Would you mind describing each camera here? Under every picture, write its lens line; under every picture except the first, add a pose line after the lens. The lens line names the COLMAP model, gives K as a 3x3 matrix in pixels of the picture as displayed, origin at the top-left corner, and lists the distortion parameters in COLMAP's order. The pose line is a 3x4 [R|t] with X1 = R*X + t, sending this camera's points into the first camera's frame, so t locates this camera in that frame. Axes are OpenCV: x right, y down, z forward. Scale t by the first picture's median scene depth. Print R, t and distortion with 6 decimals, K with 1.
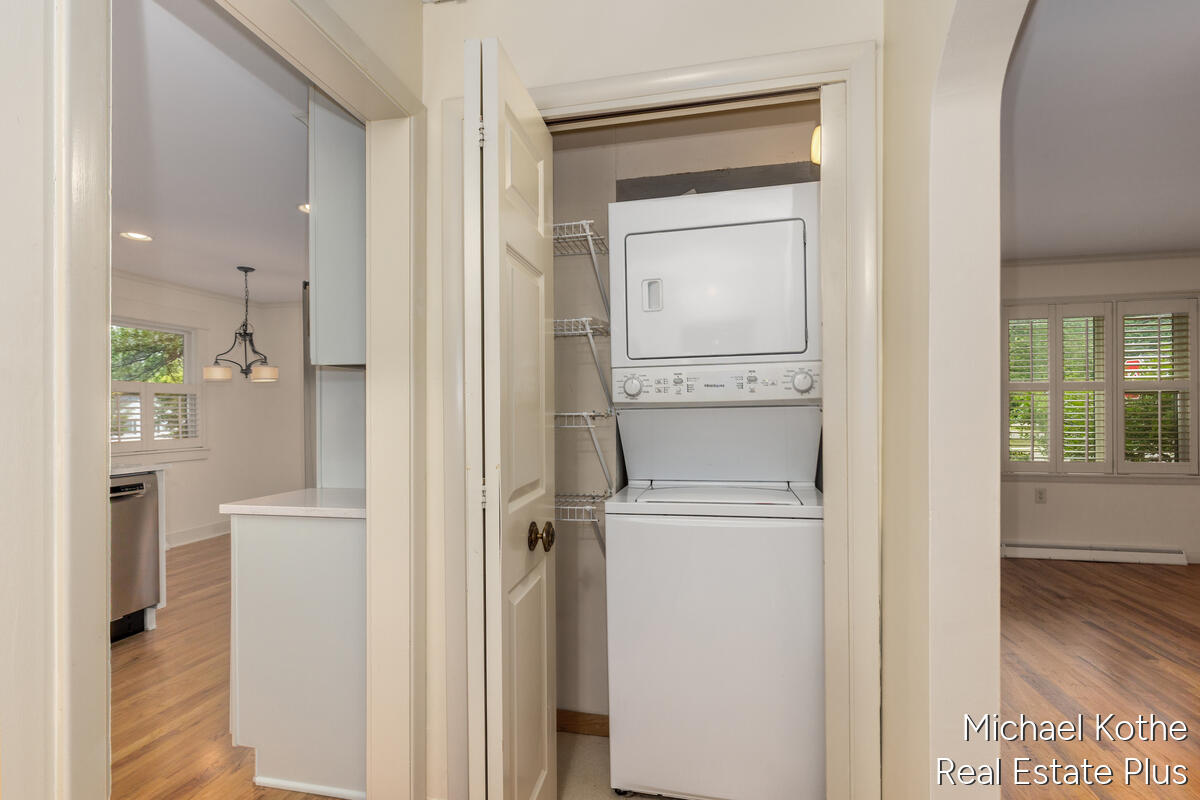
lens RADIAL K [[538.5, 0, 606.3], [0, 538.5, 409.2], [0, 0, 1]] dist [0.000386, 0.000202]
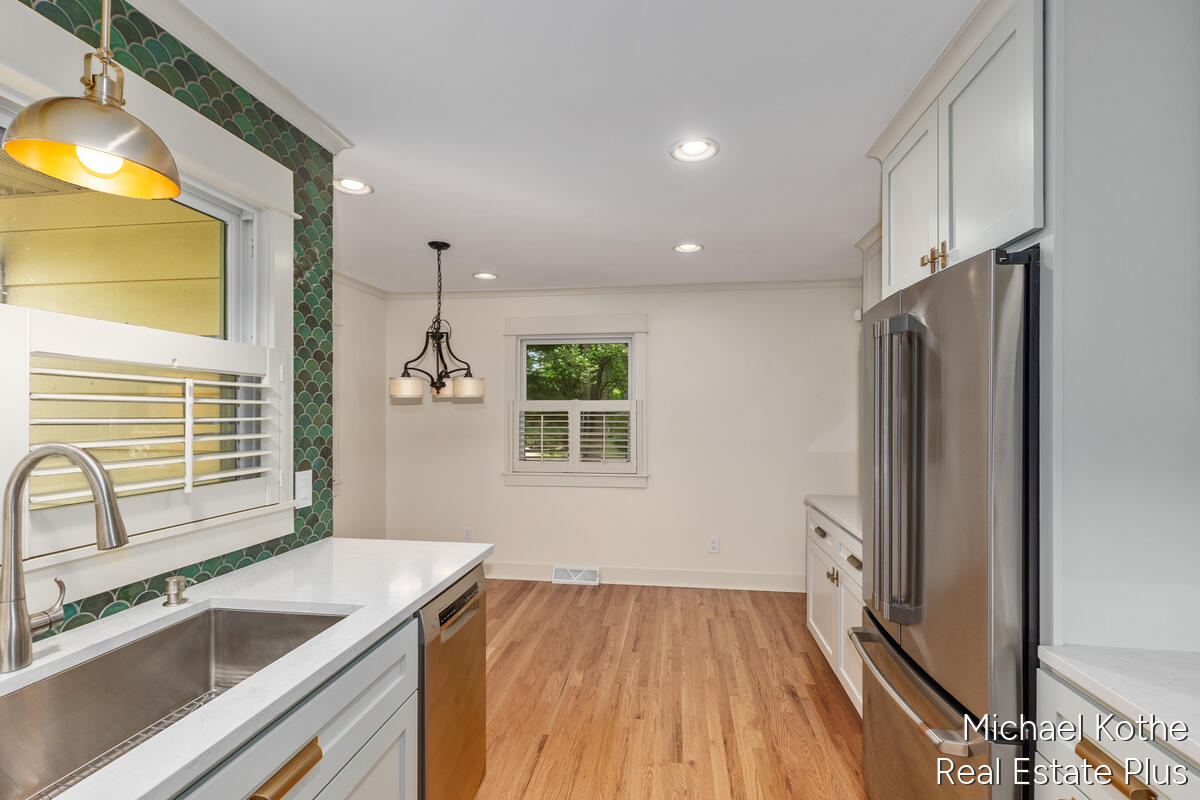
lens RADIAL K [[538.5, 0, 622.9], [0, 538.5, 410.0], [0, 0, 1]] dist [0.000386, 0.000202]
pose [[0.995748, 0.005141, 0.091977, -0.485394], [-0.004633, 0.999973, -0.005733, -0.032488], [-0.092004, 0.005282, 0.995745, 0.244997]]
